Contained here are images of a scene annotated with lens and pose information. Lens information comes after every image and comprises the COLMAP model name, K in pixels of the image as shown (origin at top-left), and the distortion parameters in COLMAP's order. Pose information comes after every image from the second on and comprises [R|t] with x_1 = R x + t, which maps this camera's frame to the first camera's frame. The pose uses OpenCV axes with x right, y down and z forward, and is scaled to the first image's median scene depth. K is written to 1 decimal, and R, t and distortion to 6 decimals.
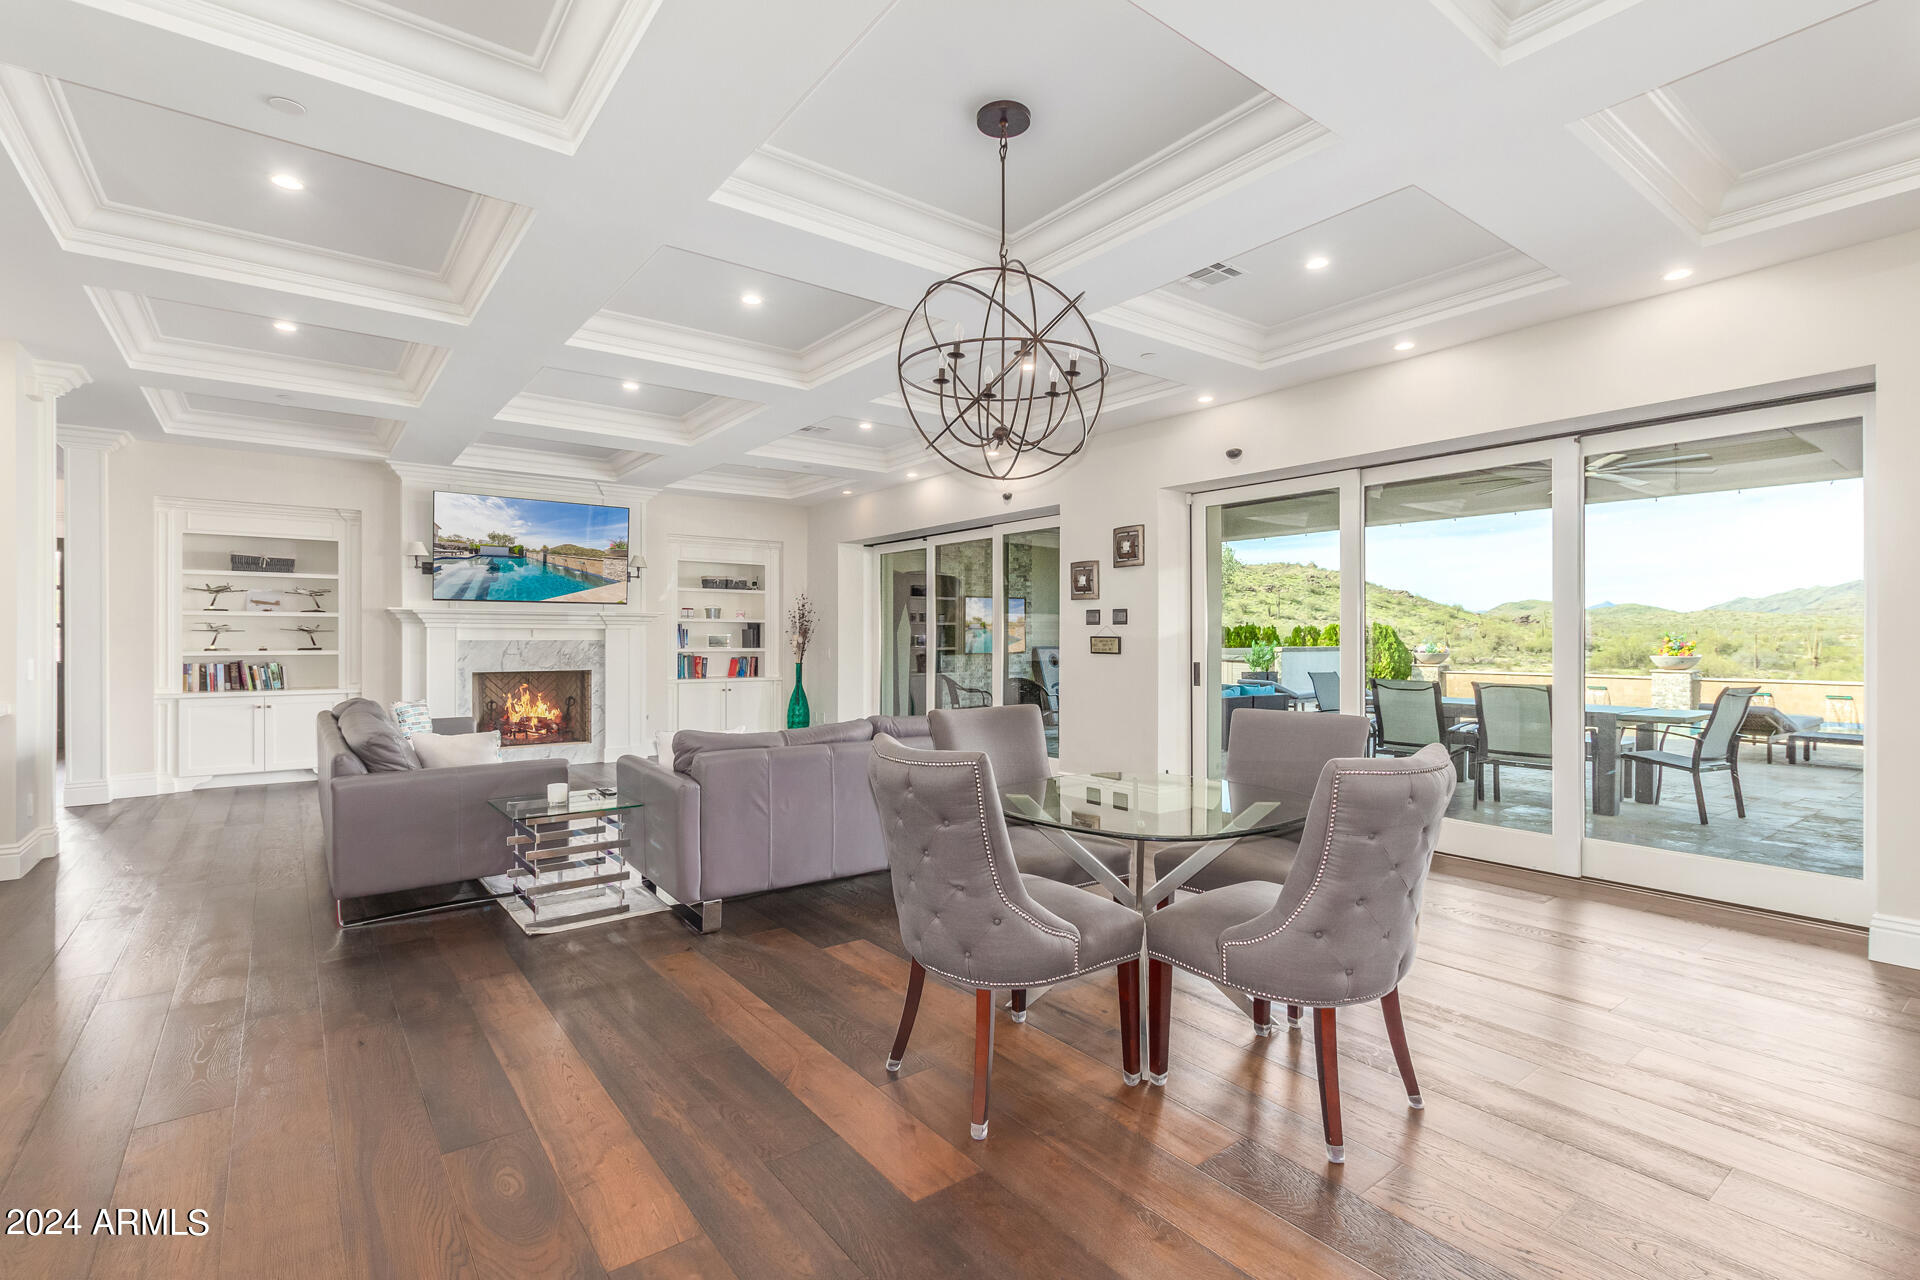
lens RADIAL K [[882.0, 0, 973.0], [0, 882.0, 632.8], [0, 0, 1]] dist [0.015361, -0.000643]
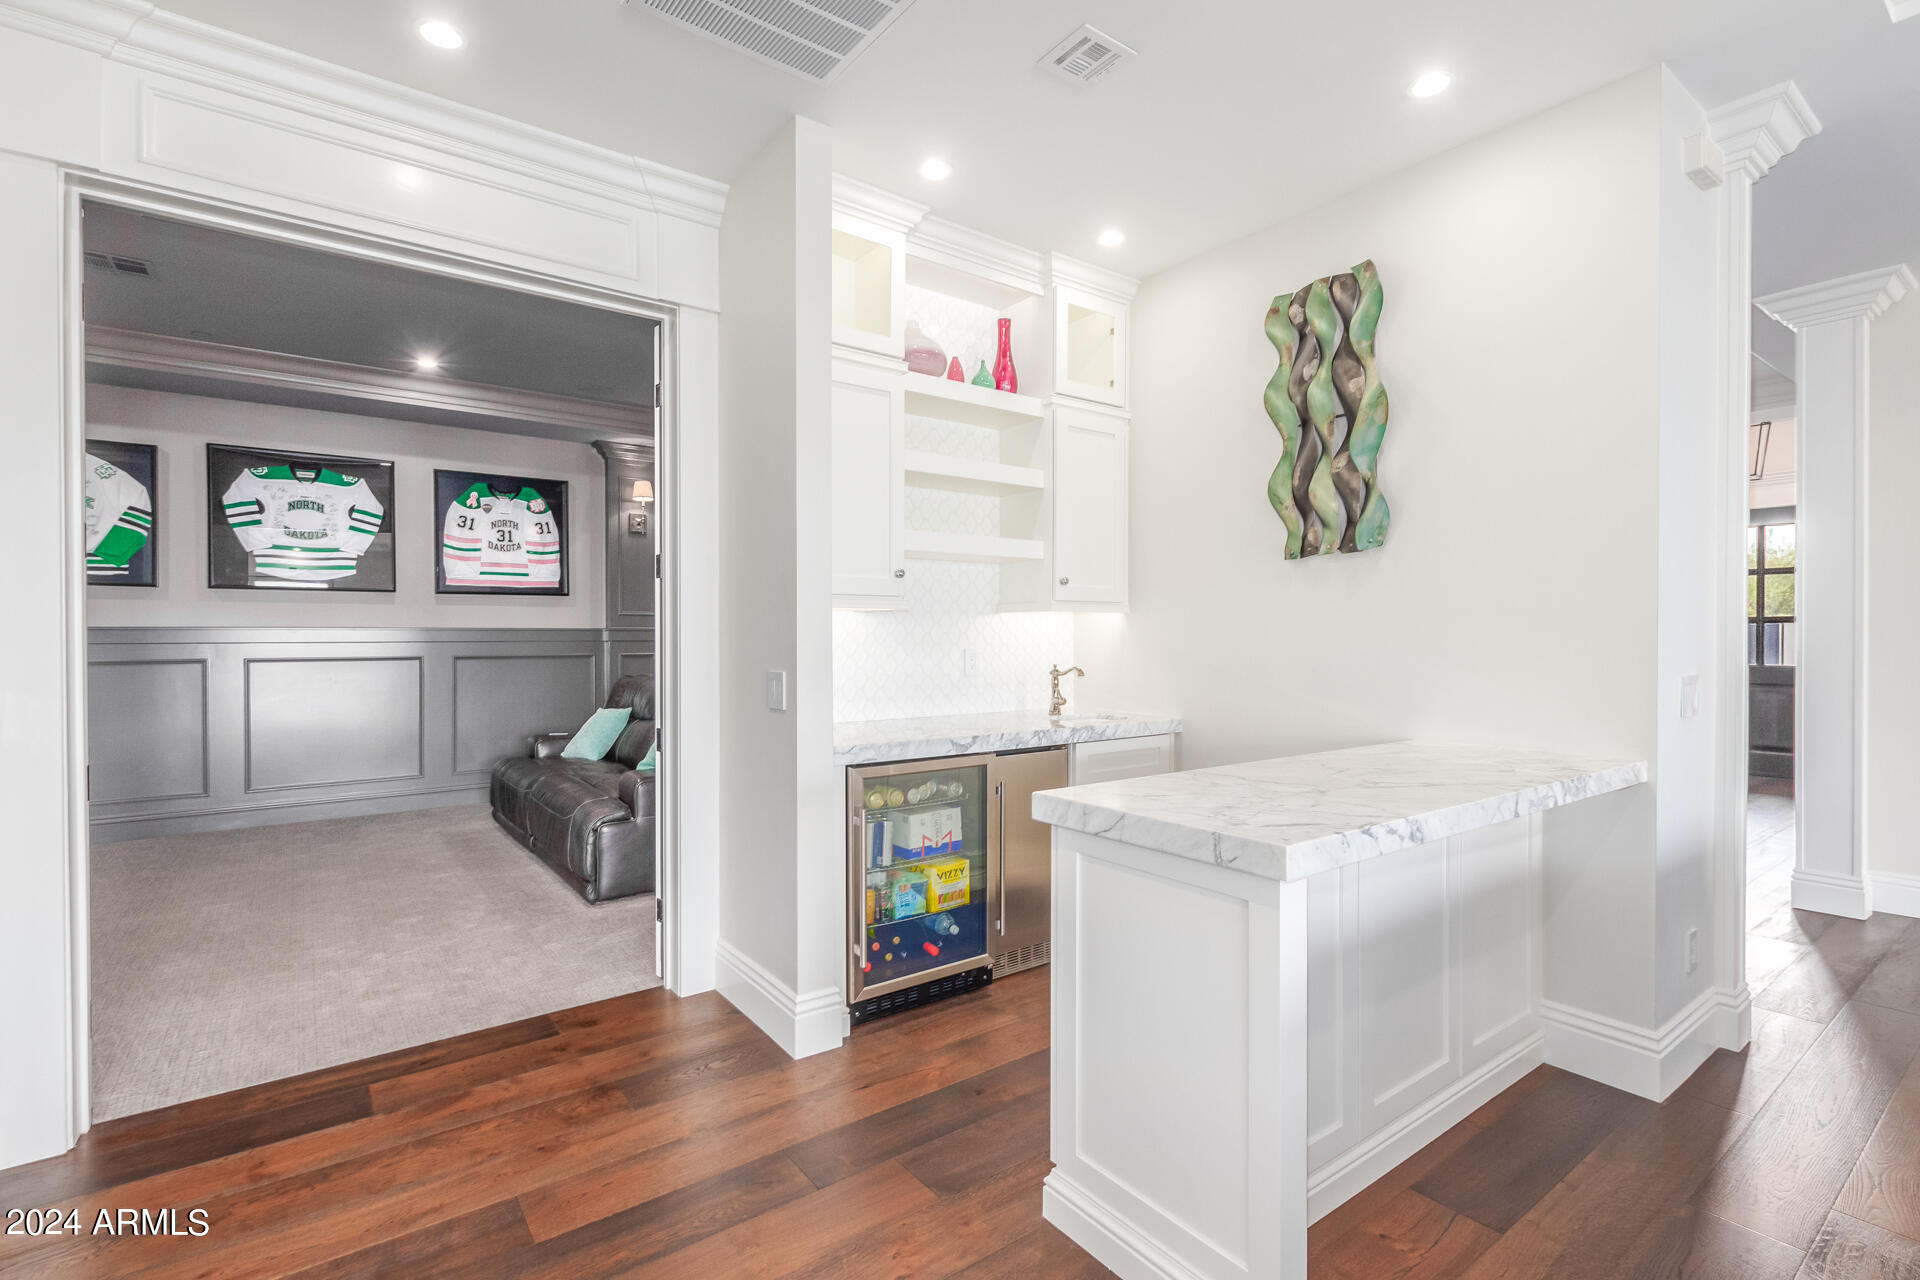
lens RADIAL K [[882.0, 0, 962.9], [0, 882.0, 634.7], [0, 0, 1]] dist [0.015361, -0.000643]
pose [[-0.009670, 0.006359, -0.999933, -0.487786], [-0.001272, 0.999979, 0.006372, 0.001279], [0.999952, 0.001334, -0.009662, 0.539467]]
